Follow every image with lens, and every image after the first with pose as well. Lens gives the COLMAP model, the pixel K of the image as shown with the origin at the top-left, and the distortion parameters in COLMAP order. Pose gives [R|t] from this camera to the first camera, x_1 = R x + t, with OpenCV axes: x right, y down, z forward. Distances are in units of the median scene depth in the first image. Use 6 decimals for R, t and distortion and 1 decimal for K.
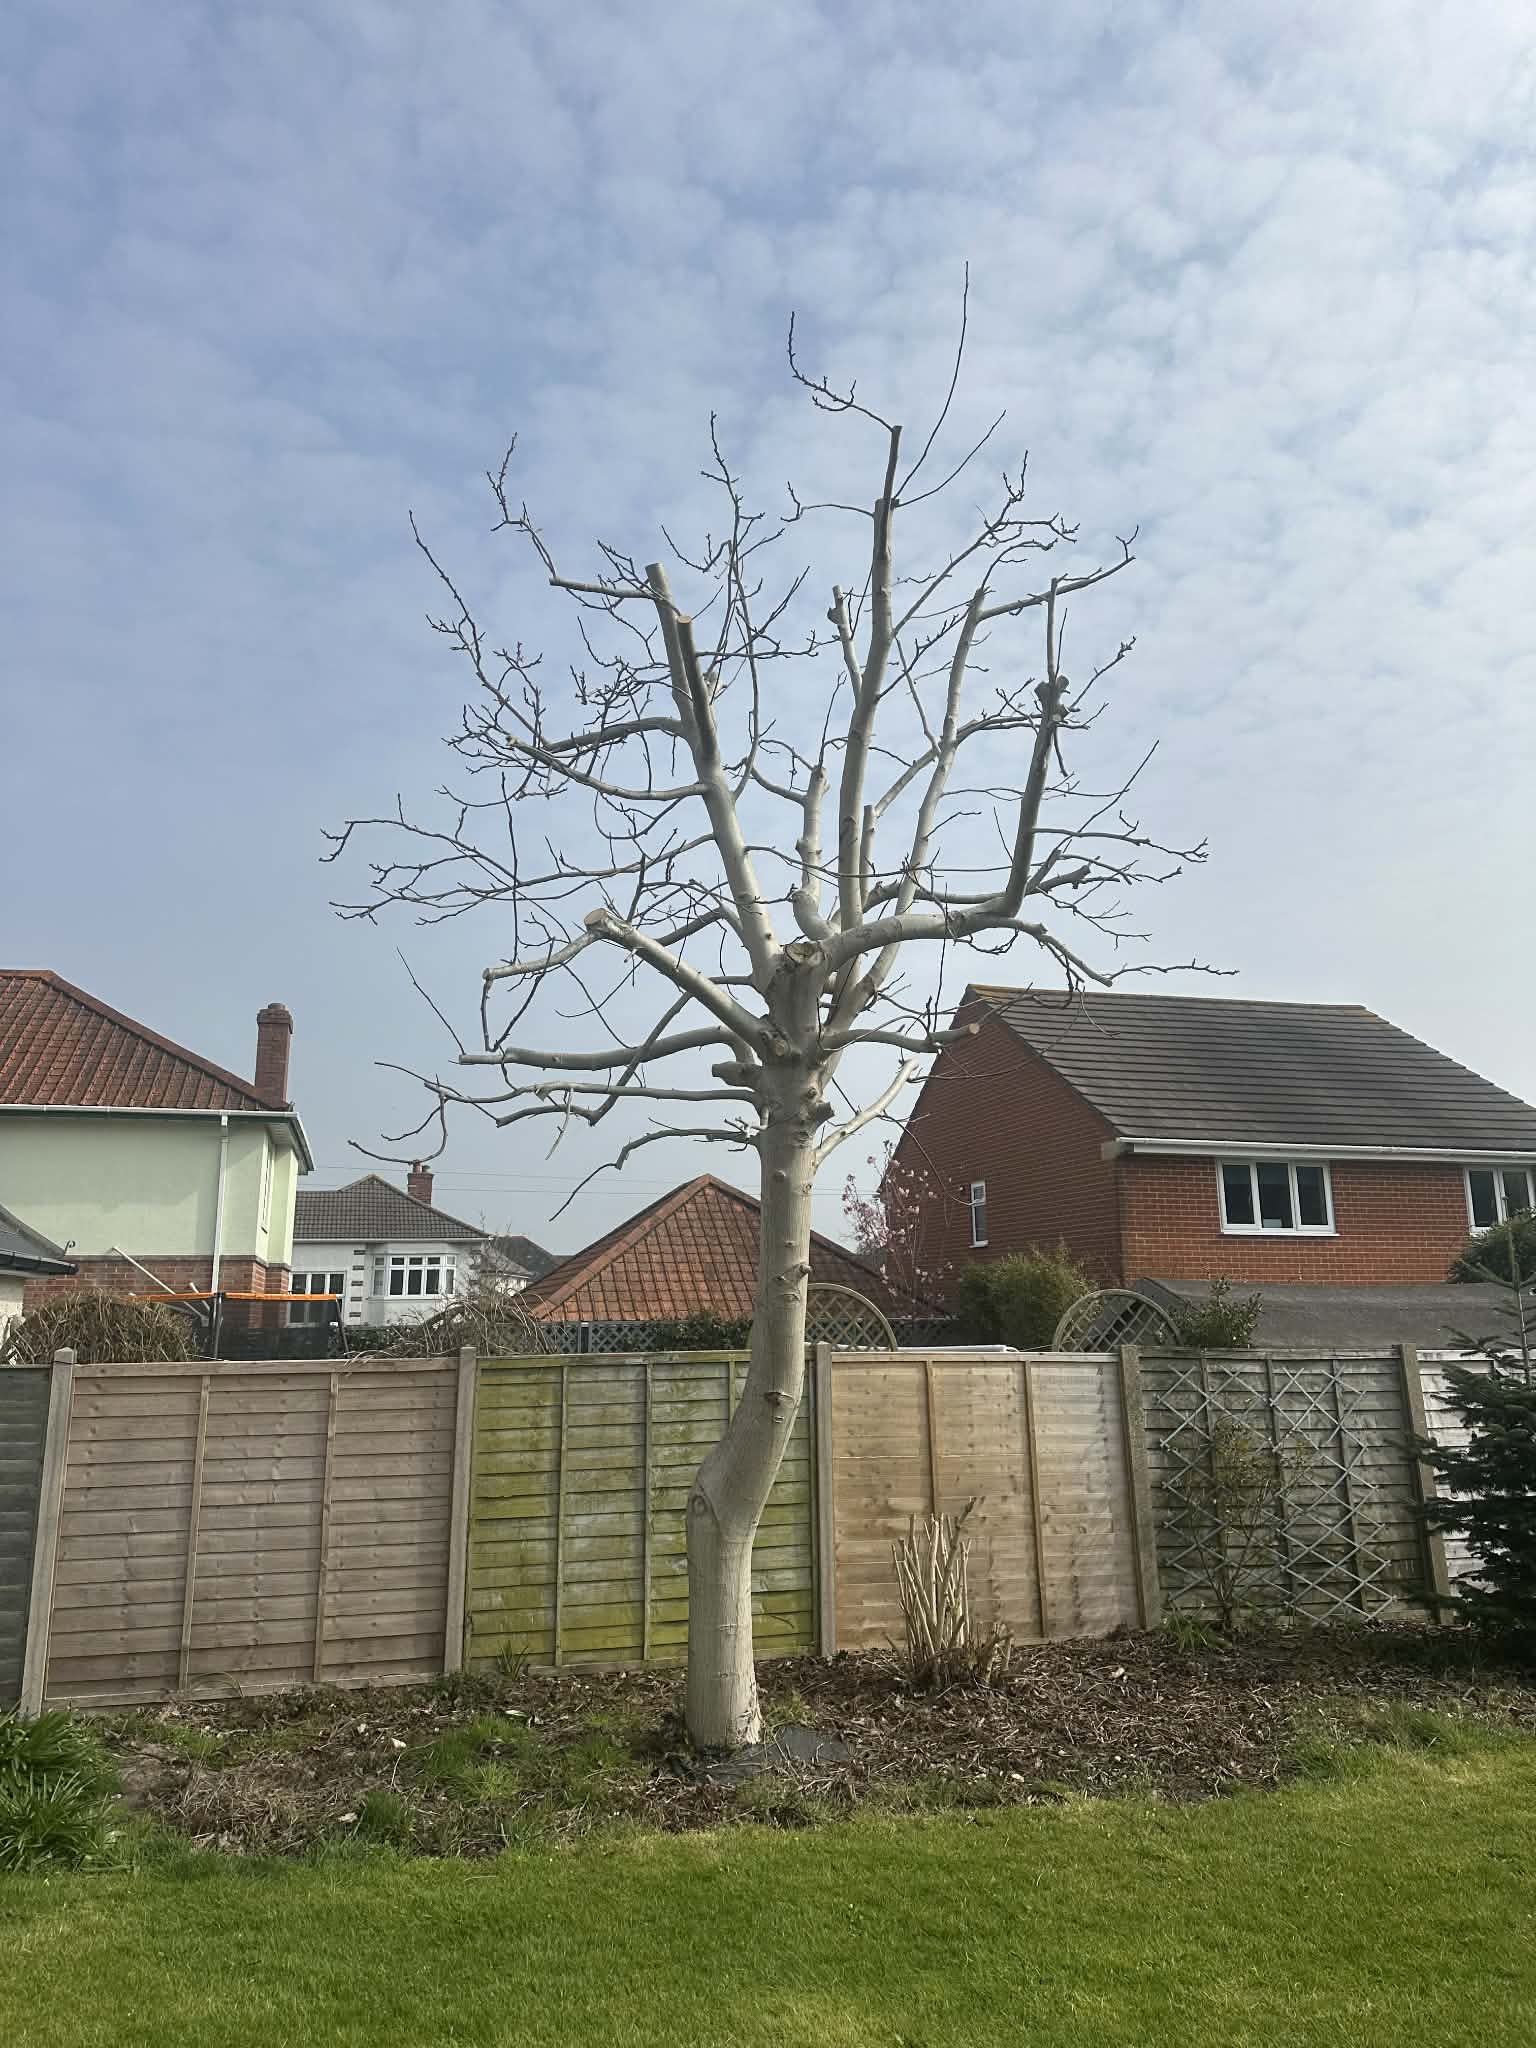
lens RADIAL K [[1416.0, 0, 768.0], [0, 1416.0, 1024.0], [0, 0, 1]] dist [0.110857, -0.216567]
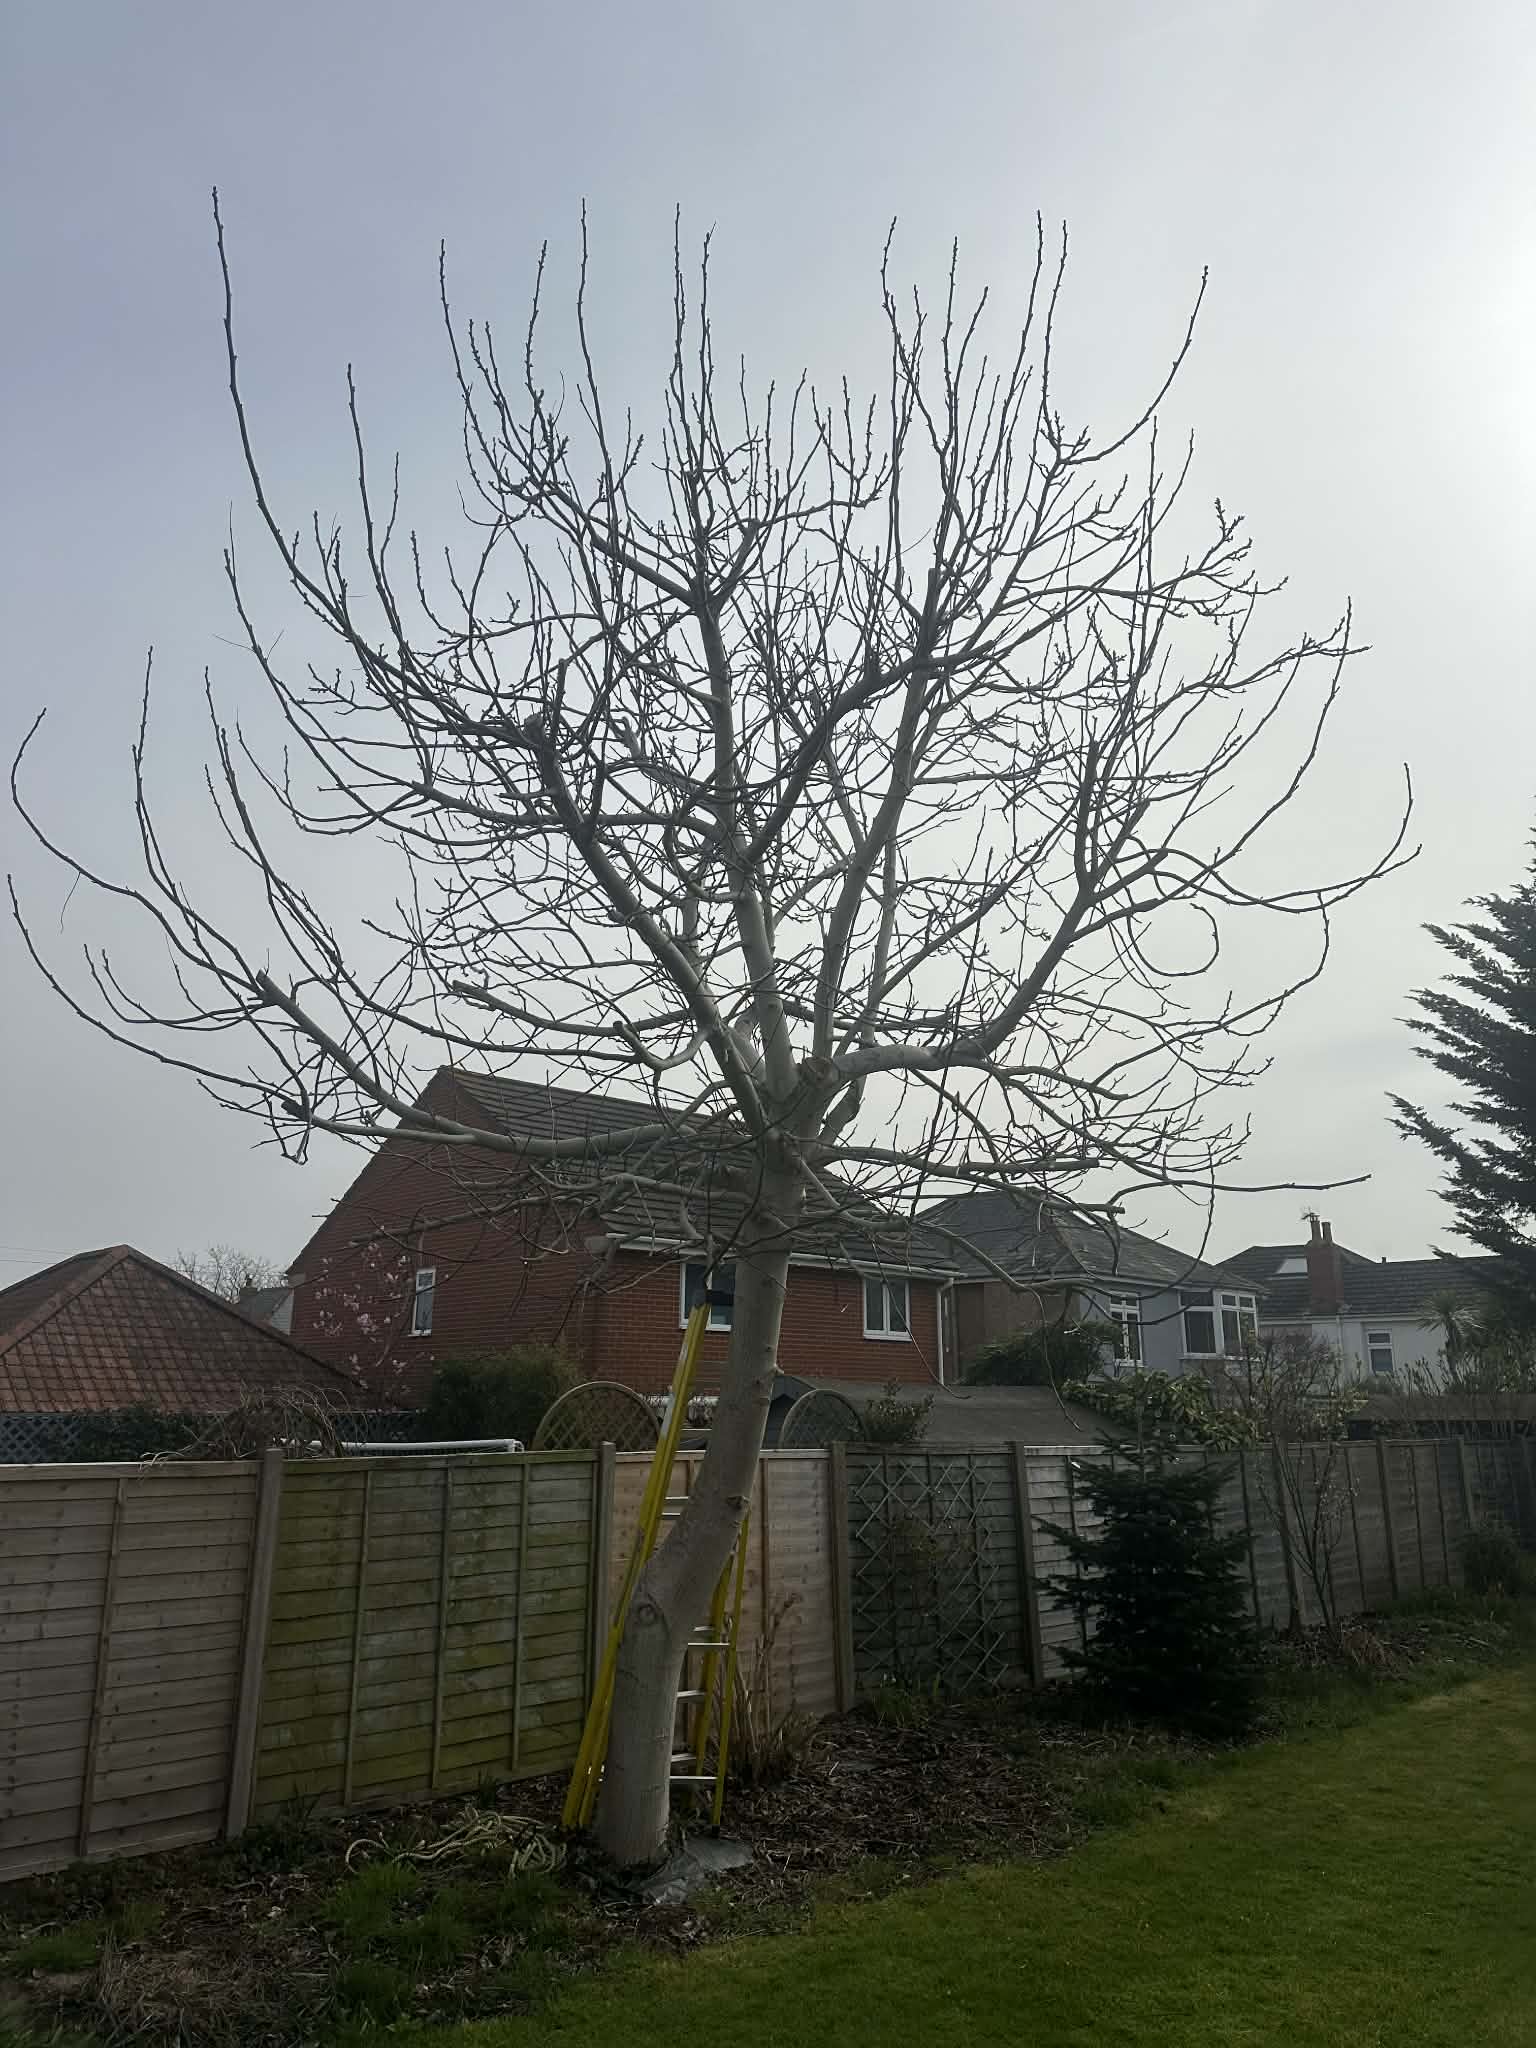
lens RADIAL K [[1435.3, 0, 768.0], [0, 1435.3, 1024.0], [0, 0, 1]] dist [0.000586, -0.004991]
pose [[0.887307, 0.125868, 0.443670, -0.360209], [-0.099805, 0.991645, -0.081726, 0.006412], [-0.450250, 0.028235, 0.892456, 0.057227]]
